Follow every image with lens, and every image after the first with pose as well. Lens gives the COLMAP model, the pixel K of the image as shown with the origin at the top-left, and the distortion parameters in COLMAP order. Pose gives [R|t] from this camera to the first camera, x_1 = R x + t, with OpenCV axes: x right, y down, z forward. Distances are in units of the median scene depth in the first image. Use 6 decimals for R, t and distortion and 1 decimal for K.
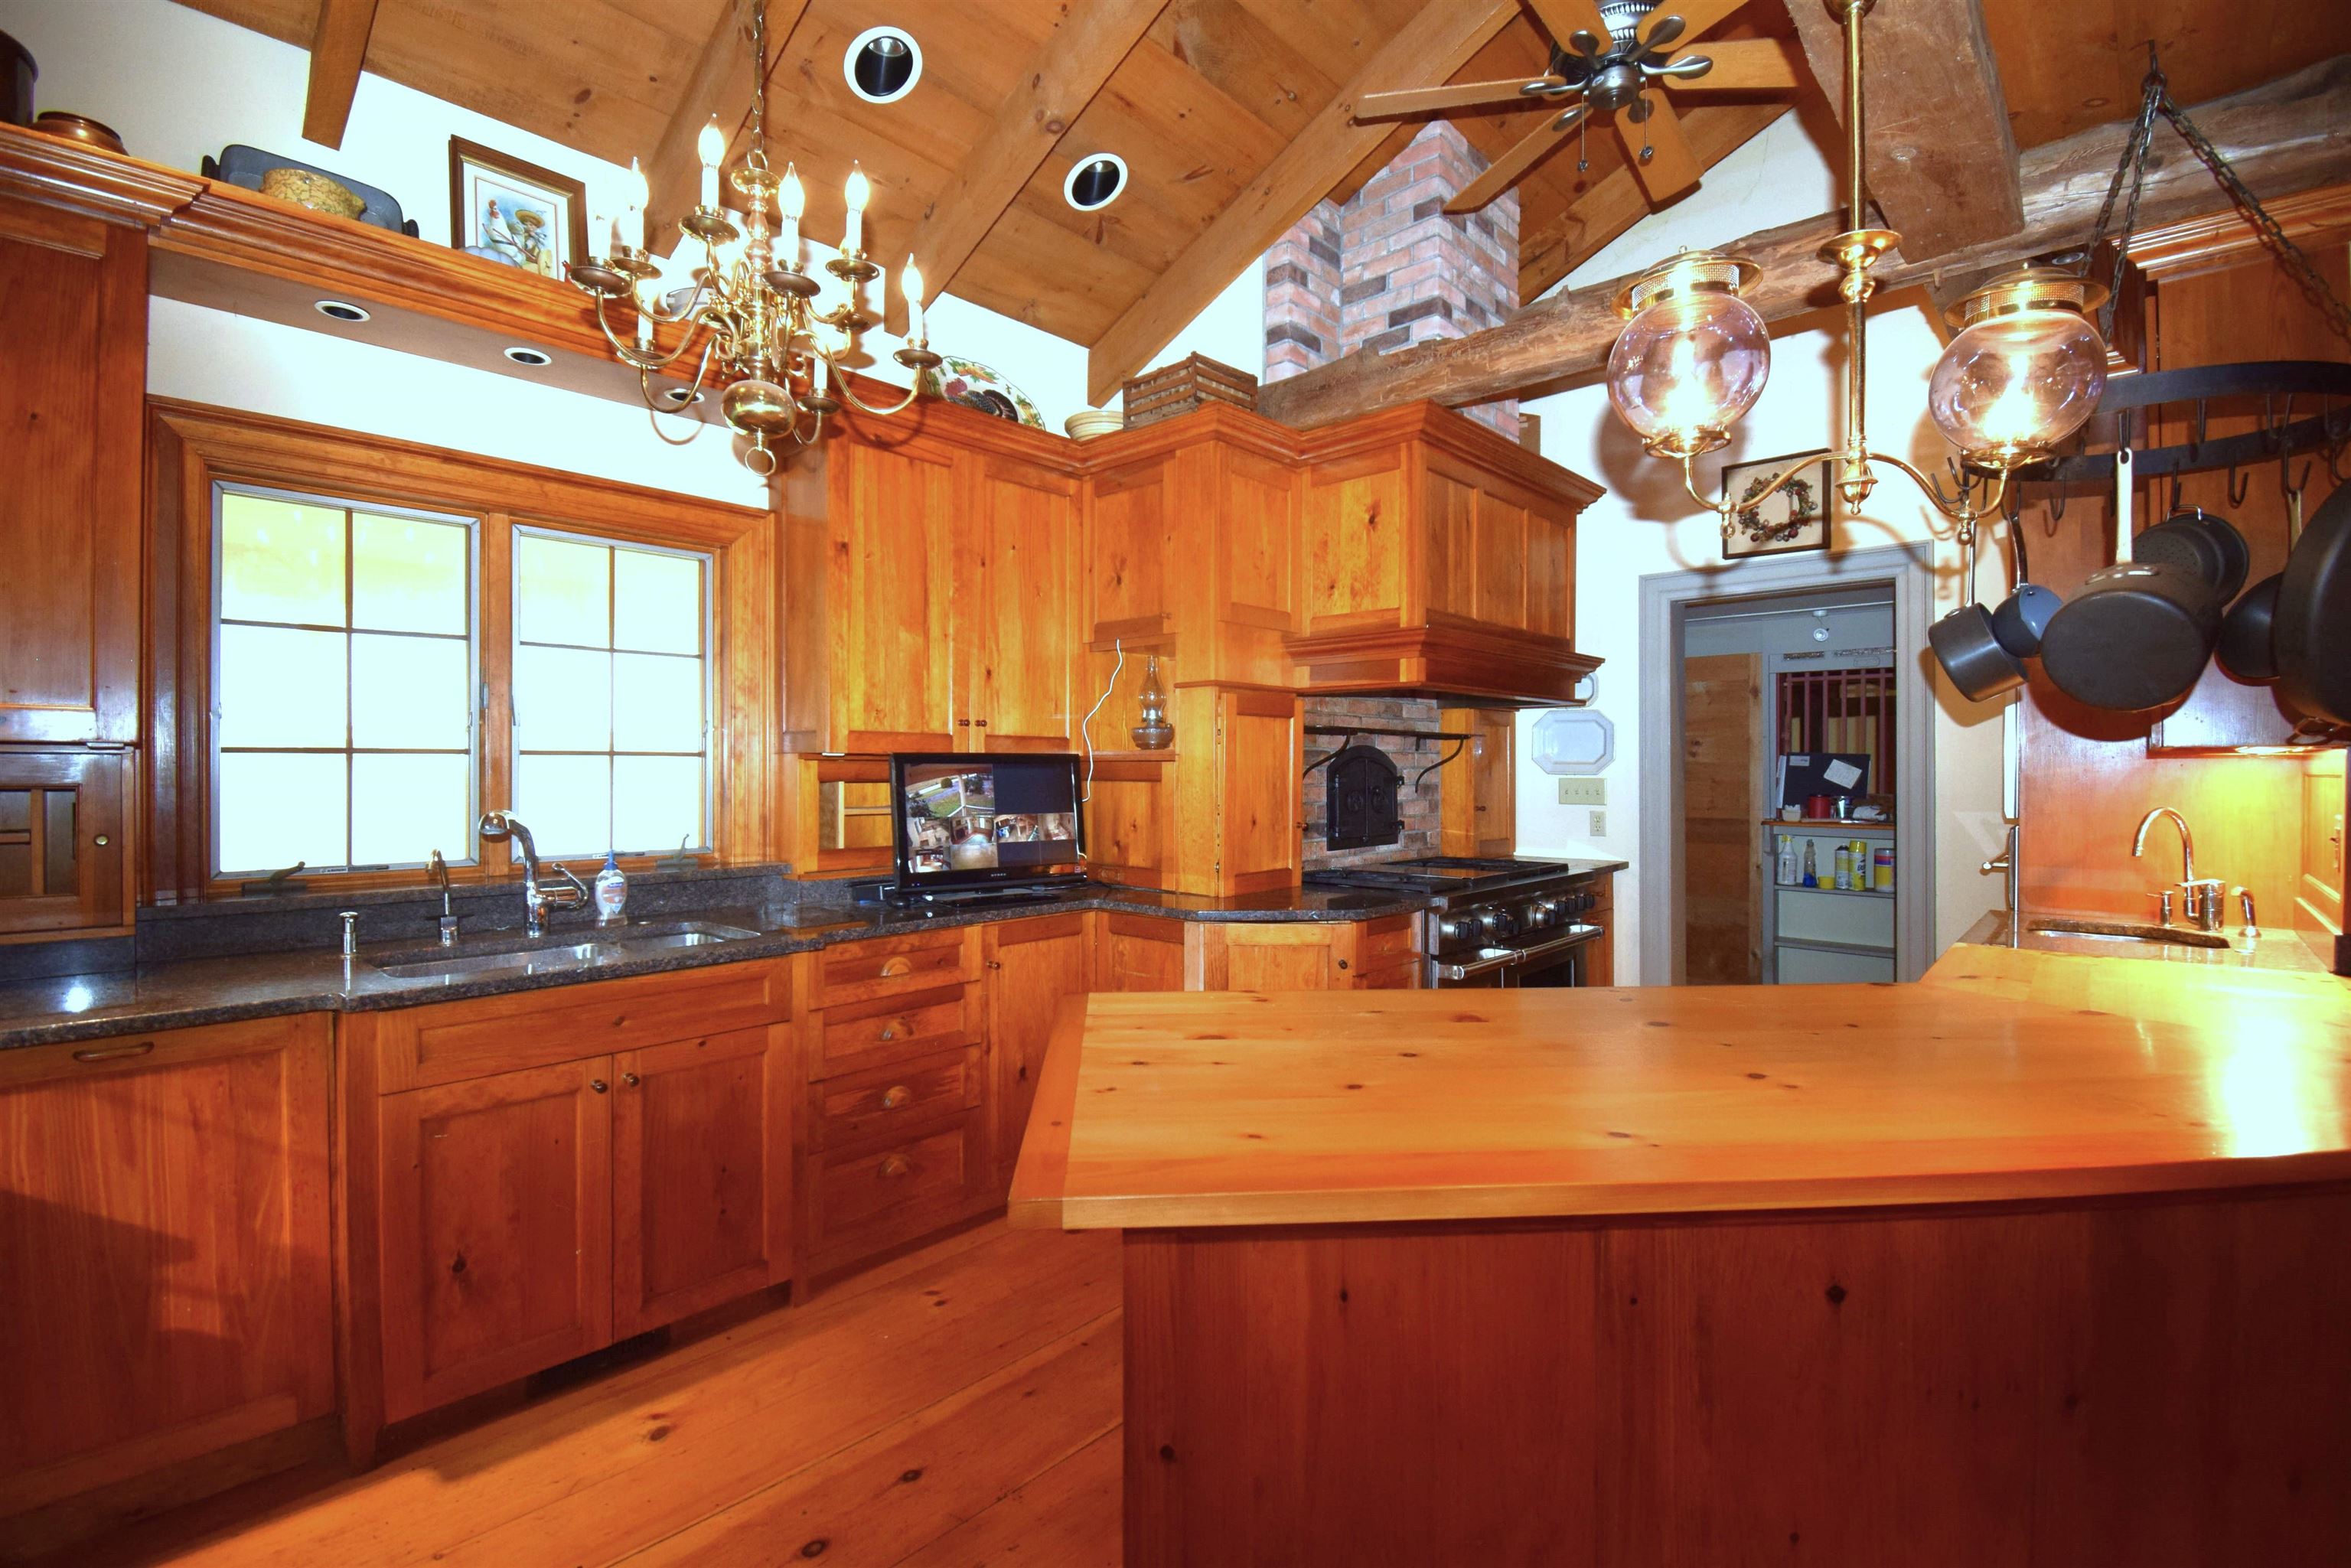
lens RADIAL K [[1077.3, 0, 1187.8], [0, 1077.3, 778.3], [0, 0, 1]] dist [0.012063, -0.019664]
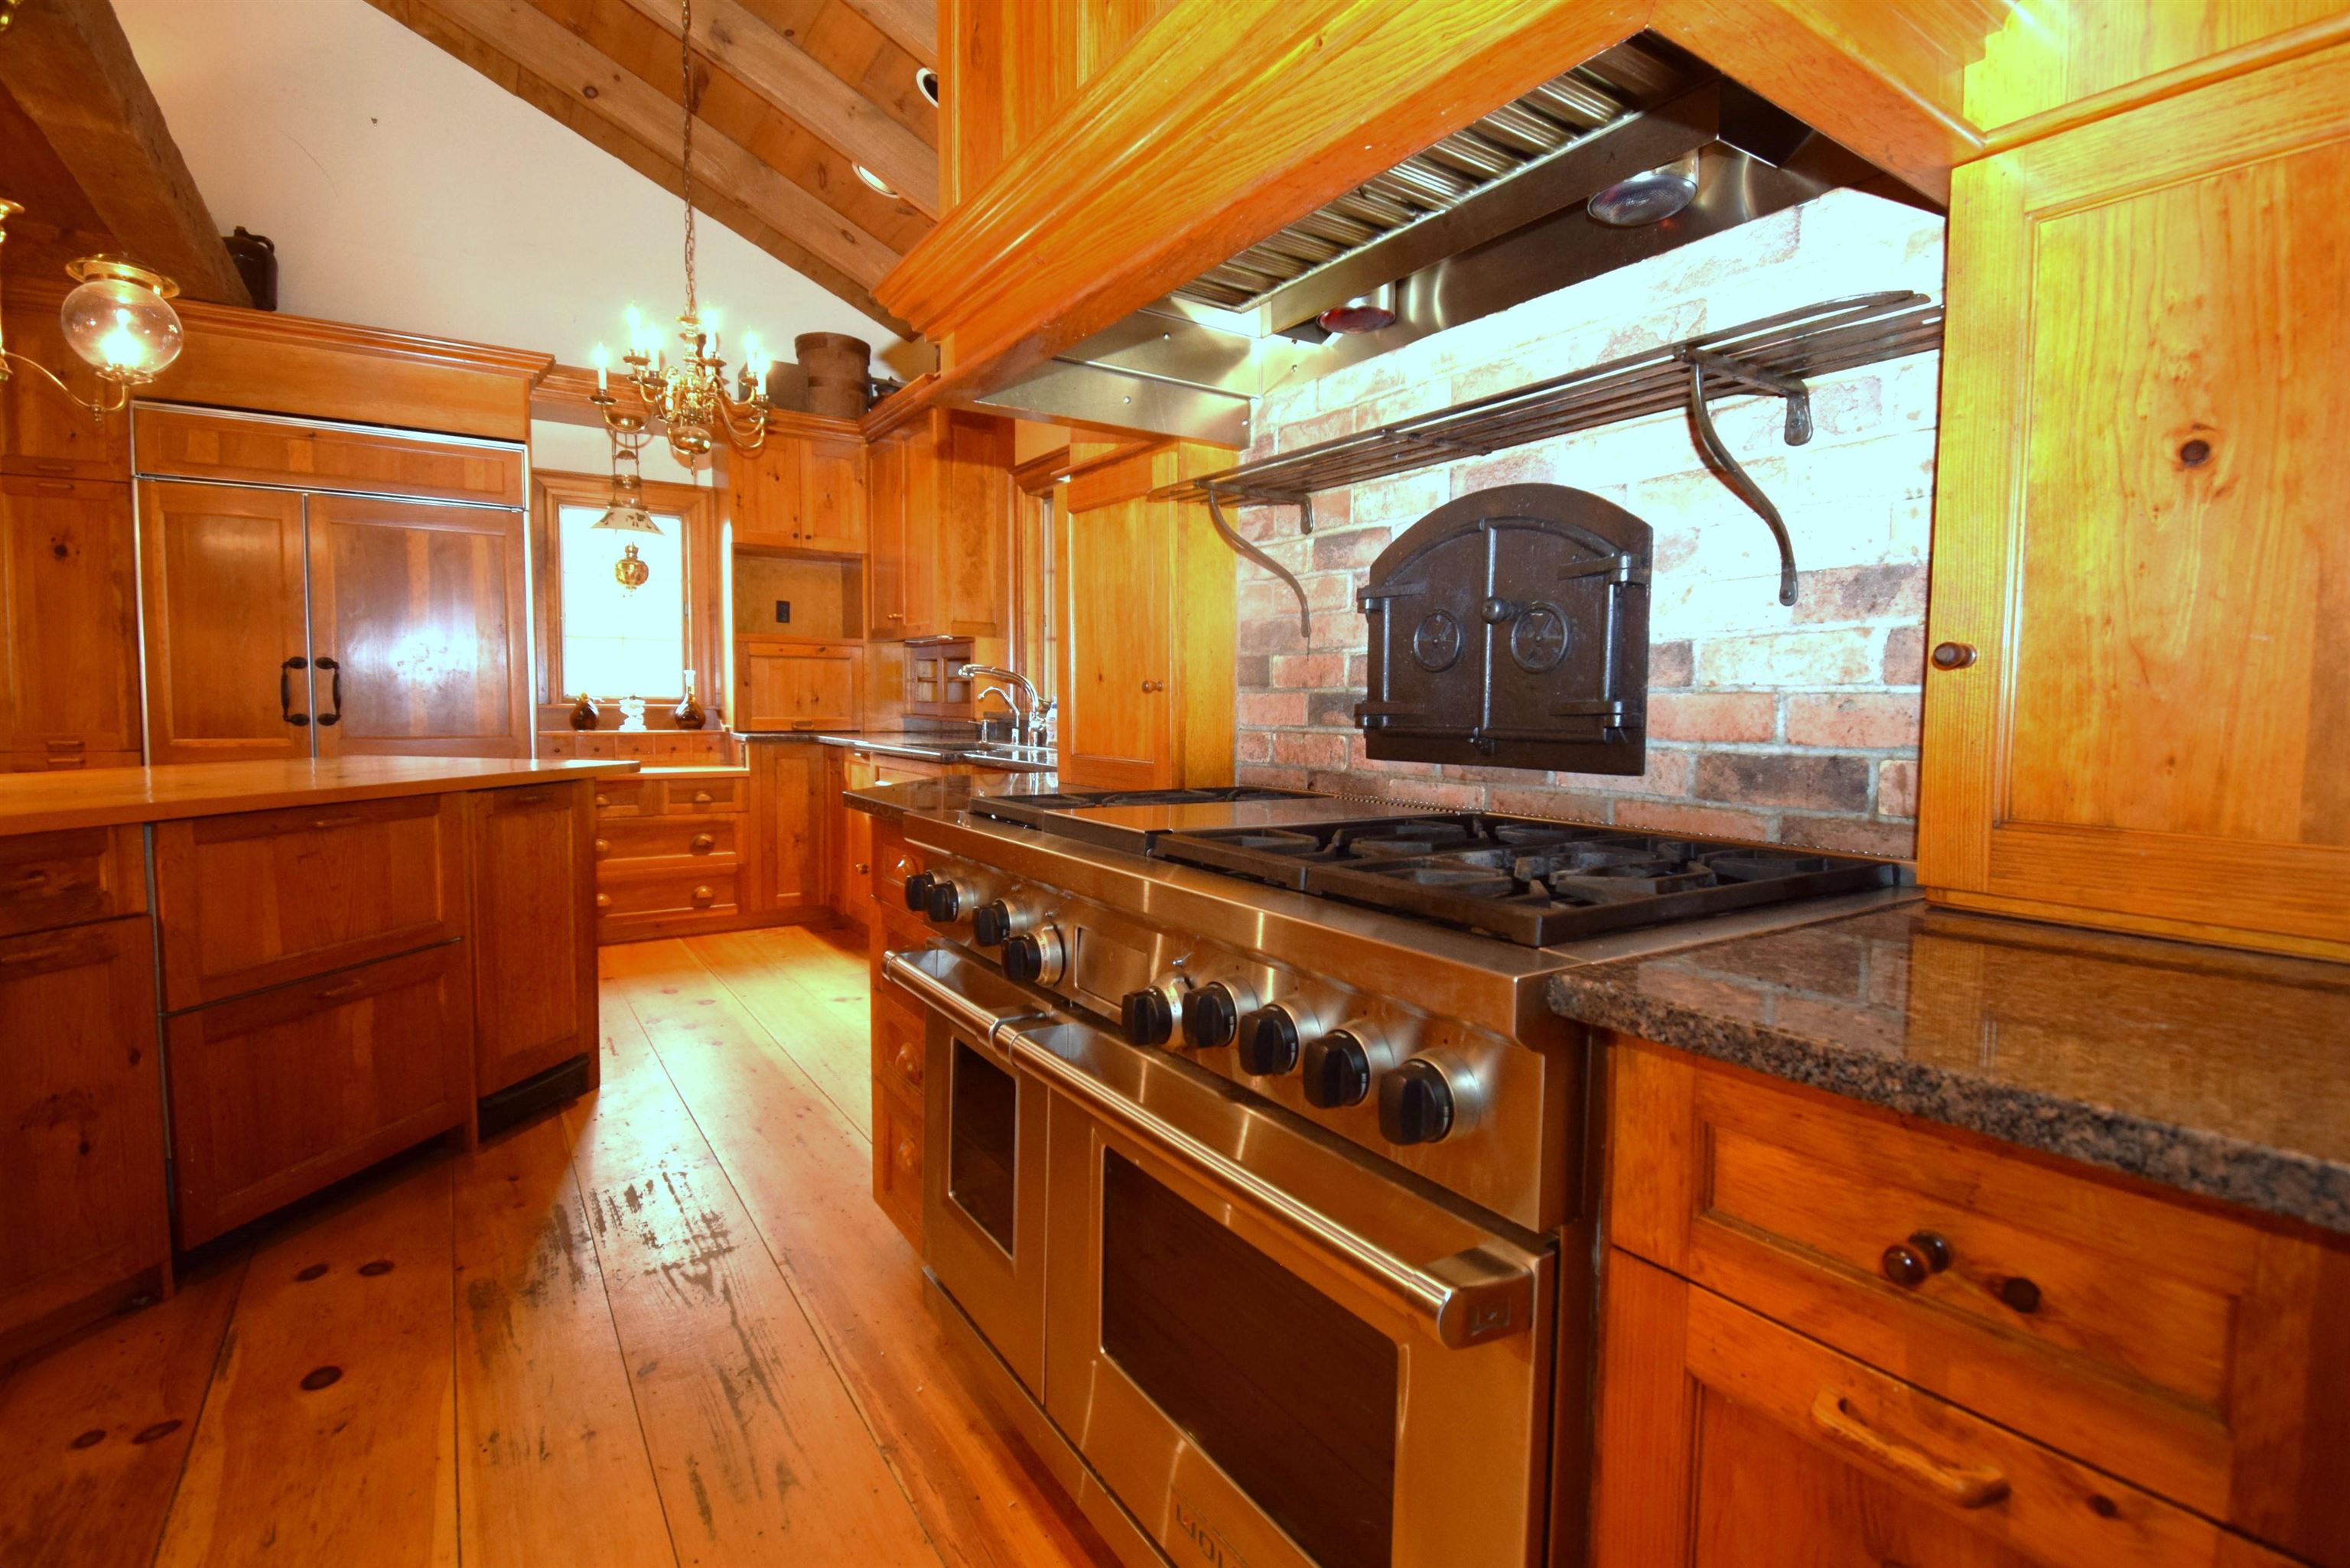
lens RADIAL K [[1076.8, 0, 1187.3], [0, 1076.8, 778.3], [0, 0, 1]] dist [0.012063, -0.019664]
pose [[-0.233999, 0.071672, -0.969591, 0.730509], [-0.013841, 0.996932, 0.077034, 0.056486], [0.972138, 0.031446, -0.232289, 1.341751]]
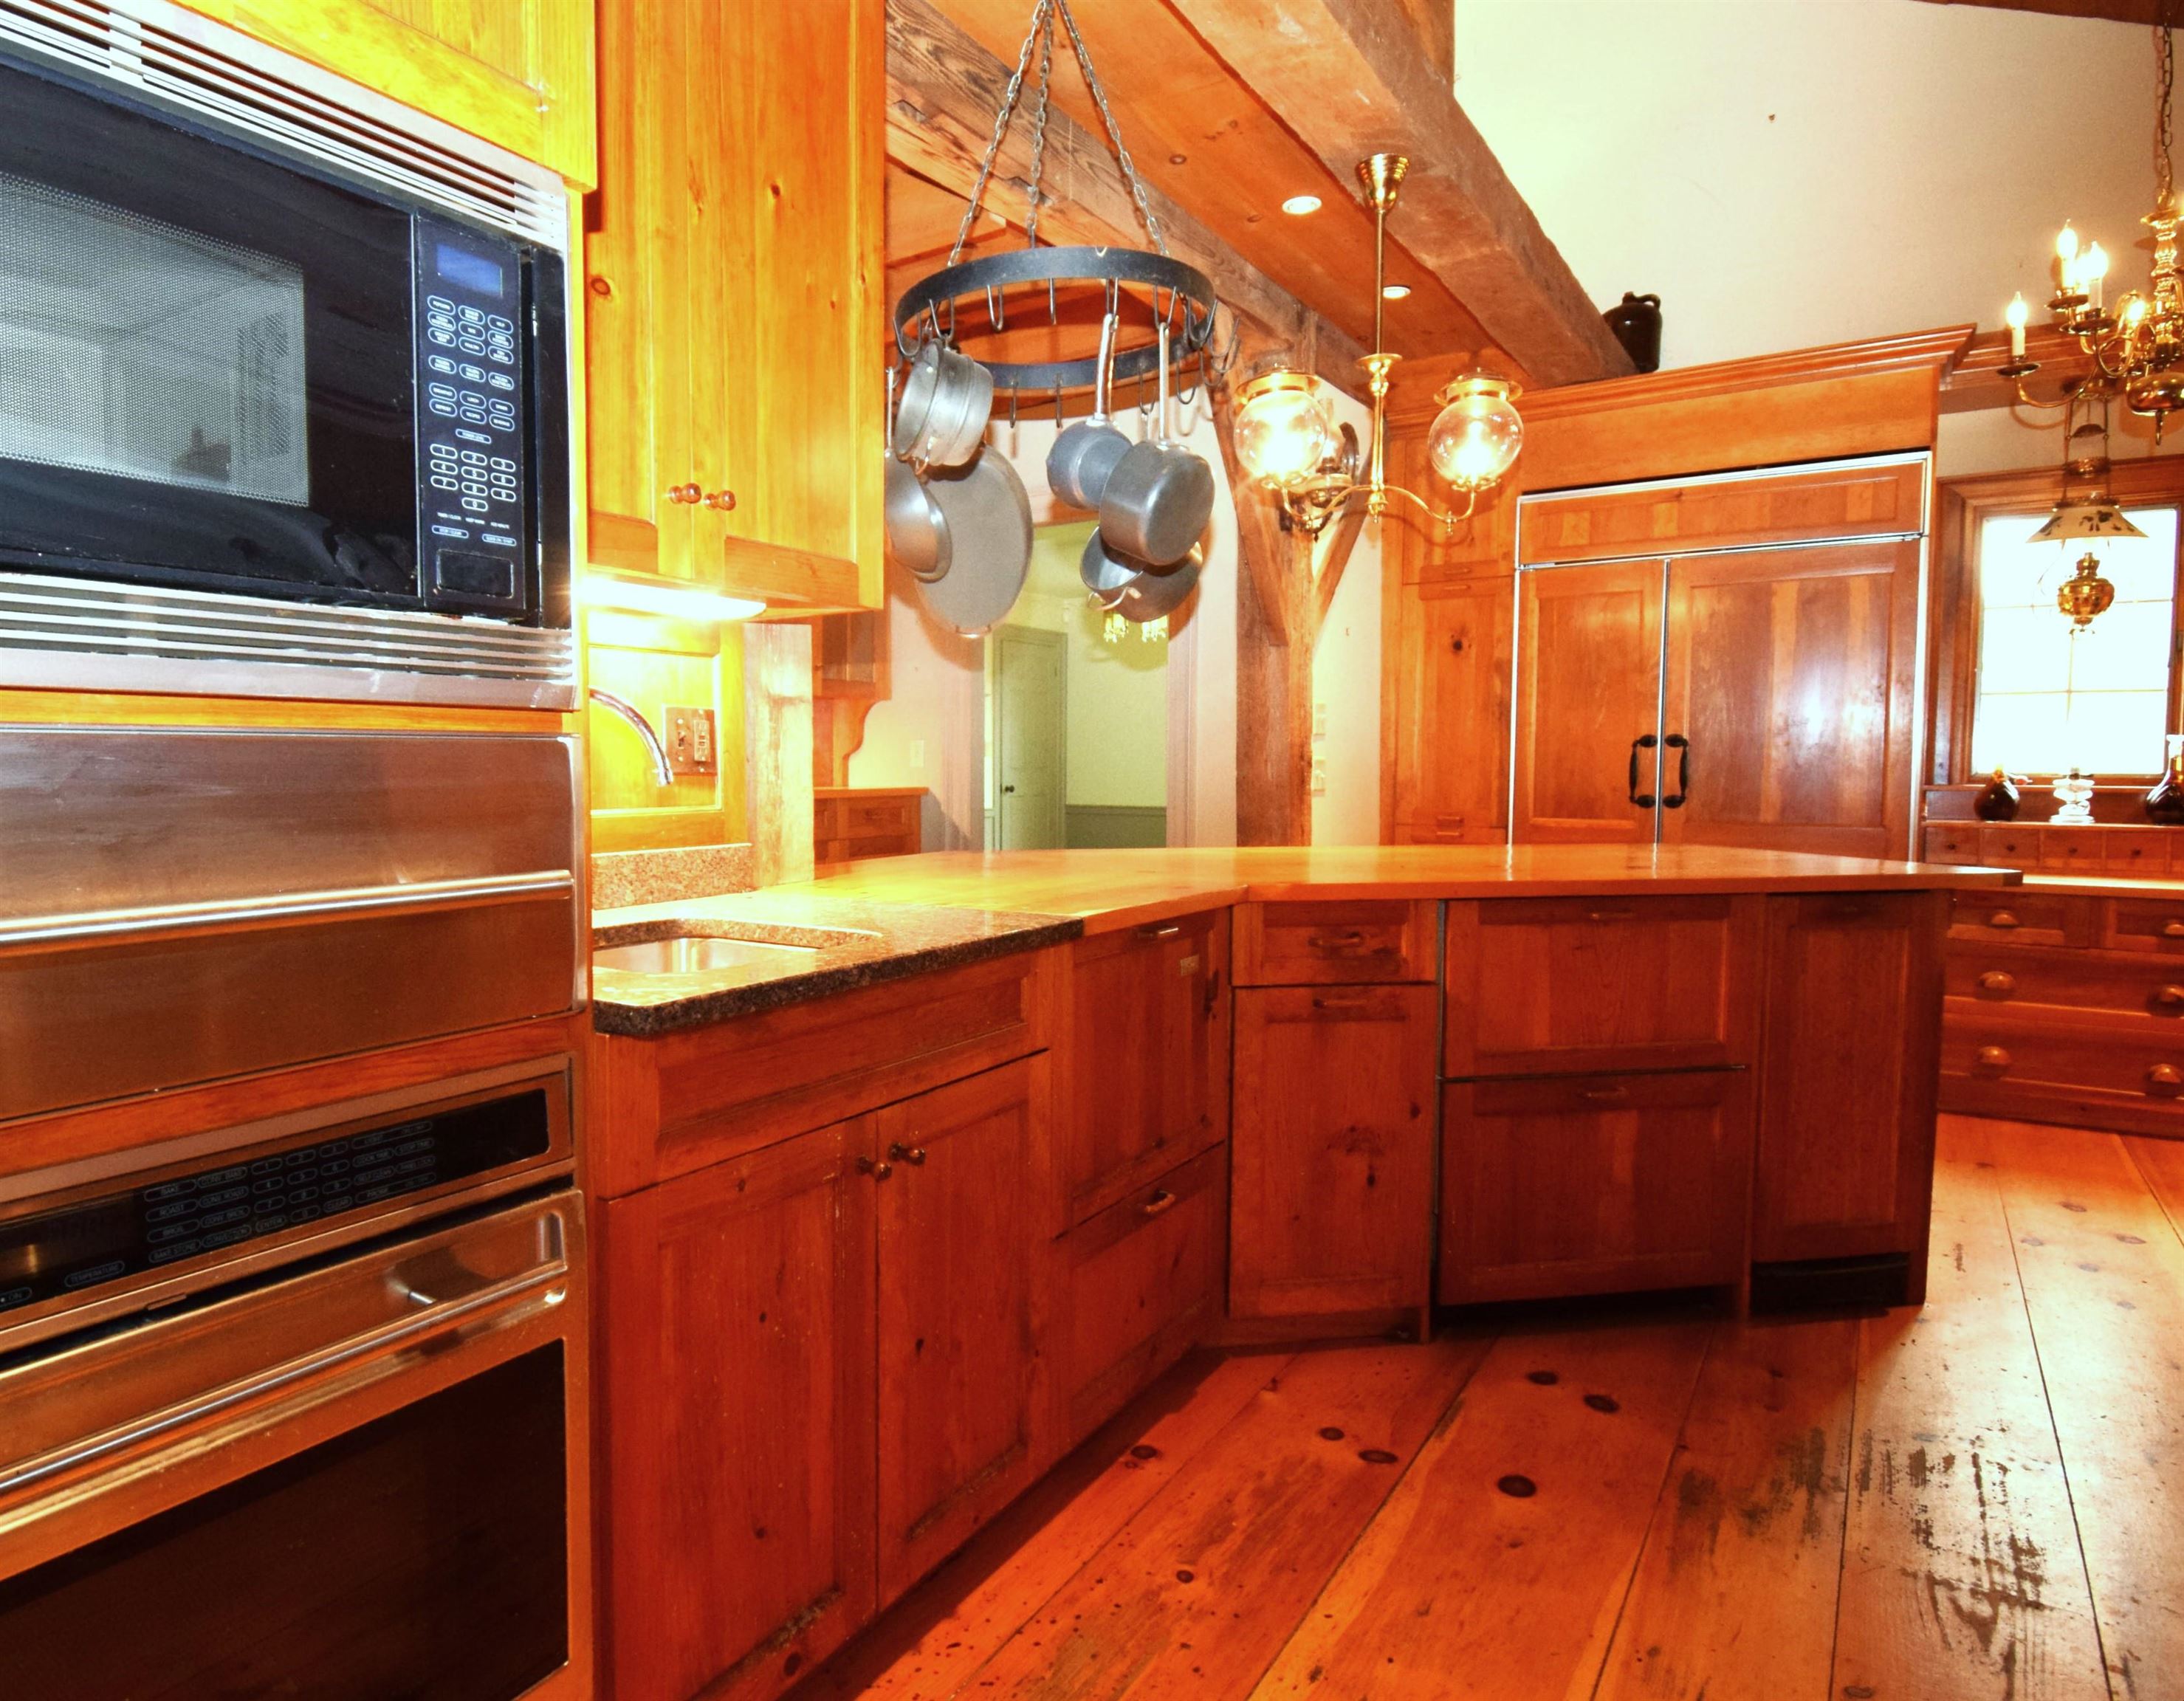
lens RADIAL K [[1303.2, 0, 931.5], [0, 1303.2, 839.7], [0, 0, 1]] dist [0.018998, -0.024556]
pose [[-0.994407, 0.009704, -0.105166, 0.681349], [0.003112, 0.998030, 0.062663, 0.049029], [0.105566, 0.061986, -0.992478, 1.386603]]
